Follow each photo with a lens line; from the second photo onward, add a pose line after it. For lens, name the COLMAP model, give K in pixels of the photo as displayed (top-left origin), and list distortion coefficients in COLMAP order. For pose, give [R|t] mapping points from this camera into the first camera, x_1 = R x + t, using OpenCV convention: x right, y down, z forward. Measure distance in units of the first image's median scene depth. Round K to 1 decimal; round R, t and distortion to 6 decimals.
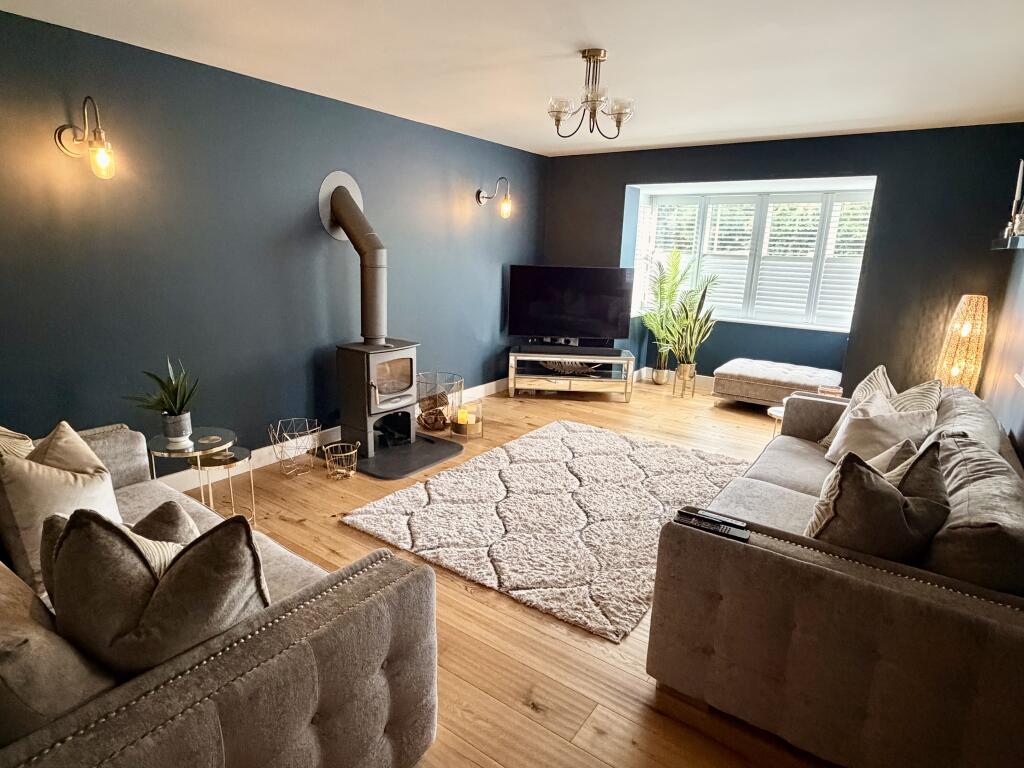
lens RADIAL K [[574.2, 0, 509.6], [0, 574.2, 385.6], [0, 0, 1]] dist [-0.005793, 0.000021]
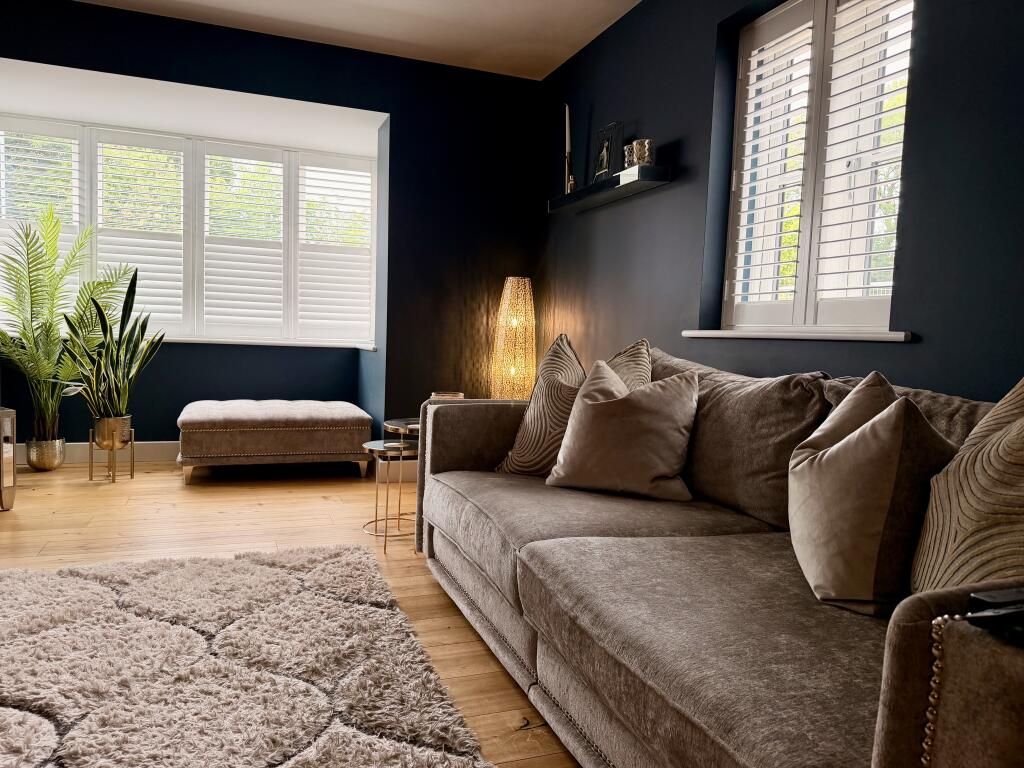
lens RADIAL K [[726.8, 0, 509.0], [0, 726.8, 383.7], [0, 0, 1]] dist [0.033520, -0.012924]
pose [[0.568904, -0.066437, 0.819716, -0.056132], [0.174030, 0.983885, -0.041038, 0.031177], [-0.803780, 0.166002, 0.571298, 0.412876]]
